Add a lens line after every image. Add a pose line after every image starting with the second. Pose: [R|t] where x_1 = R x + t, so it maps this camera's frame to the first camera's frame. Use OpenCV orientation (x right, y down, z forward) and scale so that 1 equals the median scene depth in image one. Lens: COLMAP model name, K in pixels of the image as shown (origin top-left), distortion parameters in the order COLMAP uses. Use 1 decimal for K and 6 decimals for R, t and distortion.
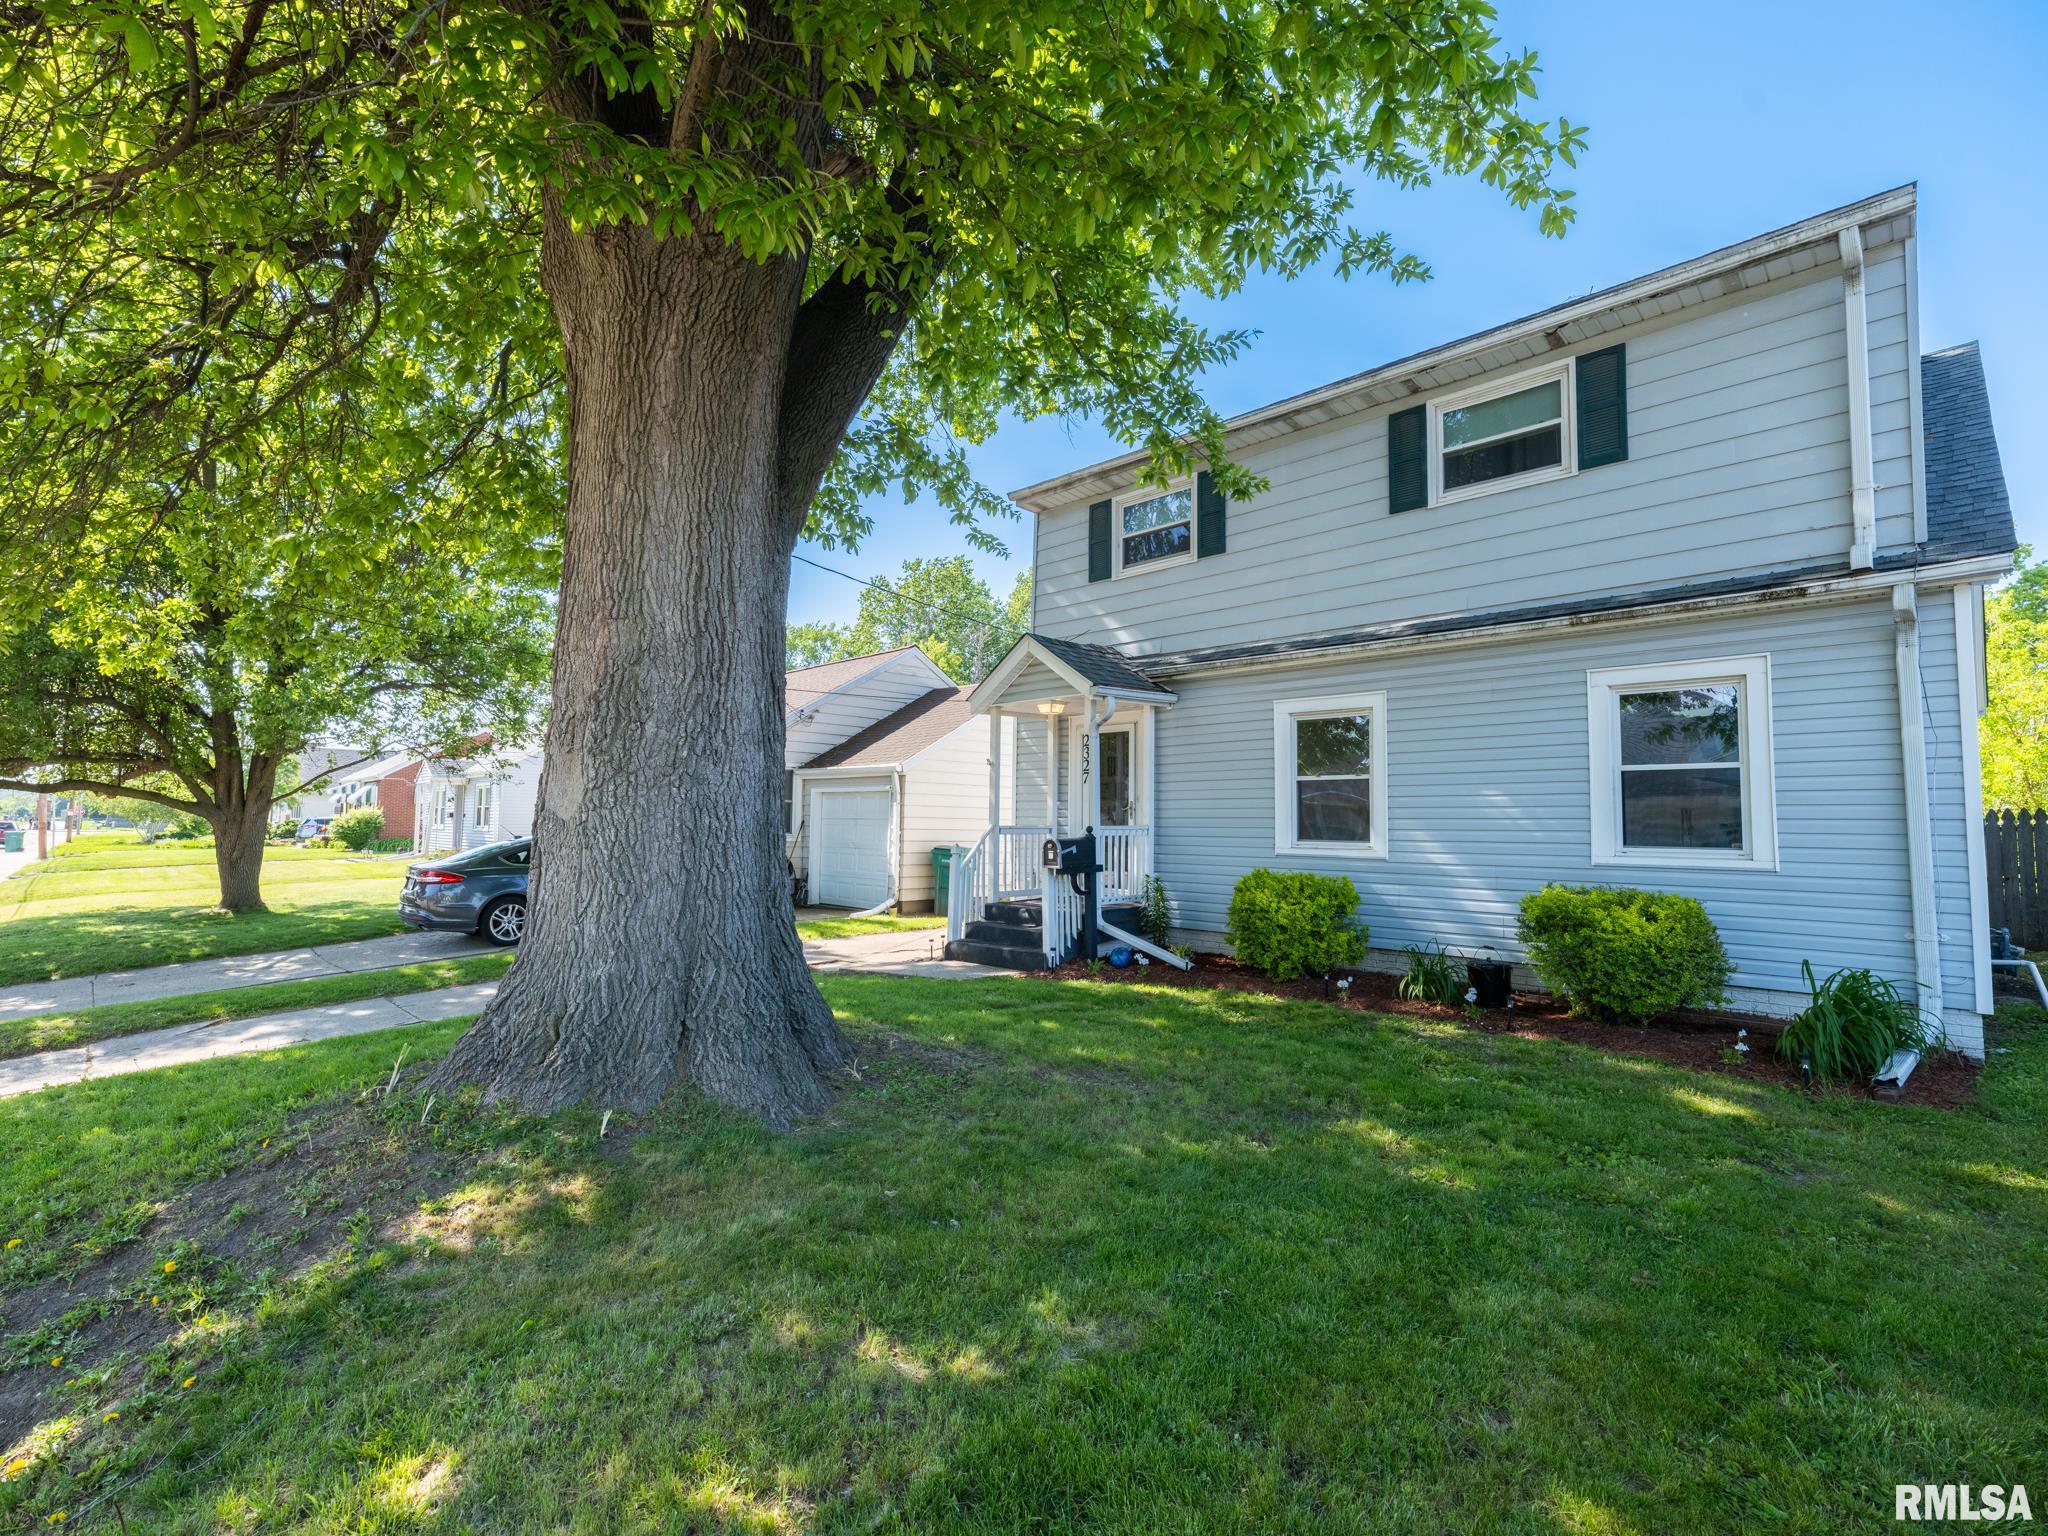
lens RADIAL K [[930.3, 0, 1024.0], [0, 930.3, 768.0], [0, 0, 1]] dist [-0.003102, -0.000047]
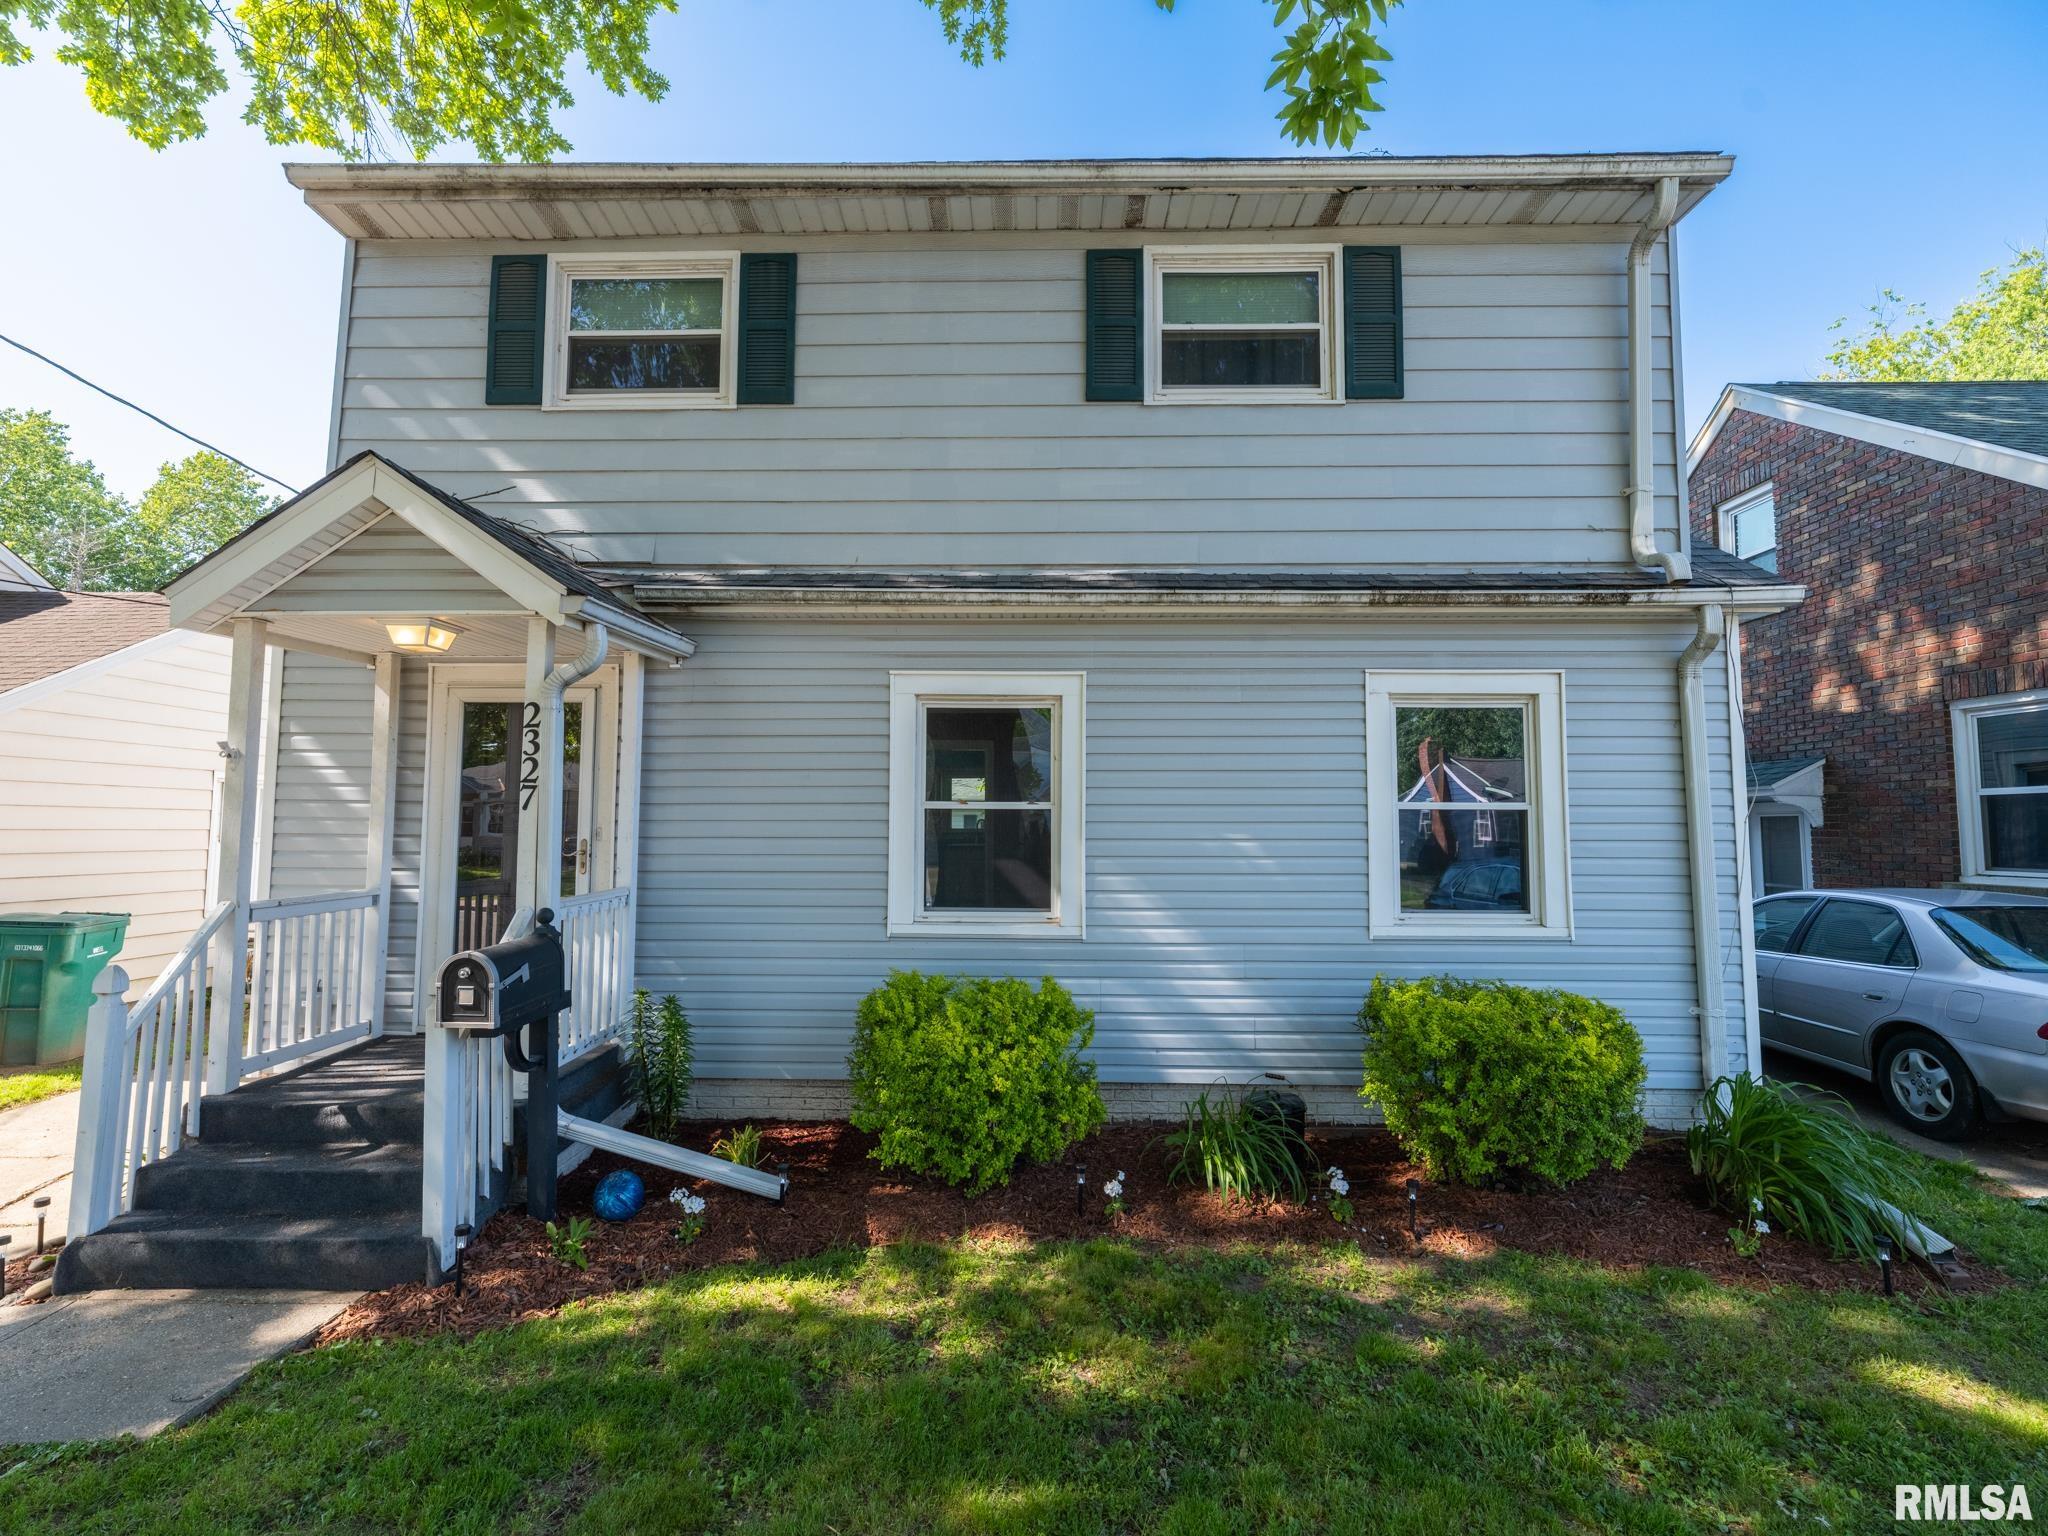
lens RADIAL K [[937.6, 0, 1018.8], [0, 937.6, 764.1], [0, 0, 1]] dist [-0.003133, 0.000524]
pose [[0.729941, 0.036600, 0.682529, -0.077804], [-0.038589, 0.999179, -0.012311, -0.010315], [-0.682420, -0.017352, 0.730754, 0.555385]]
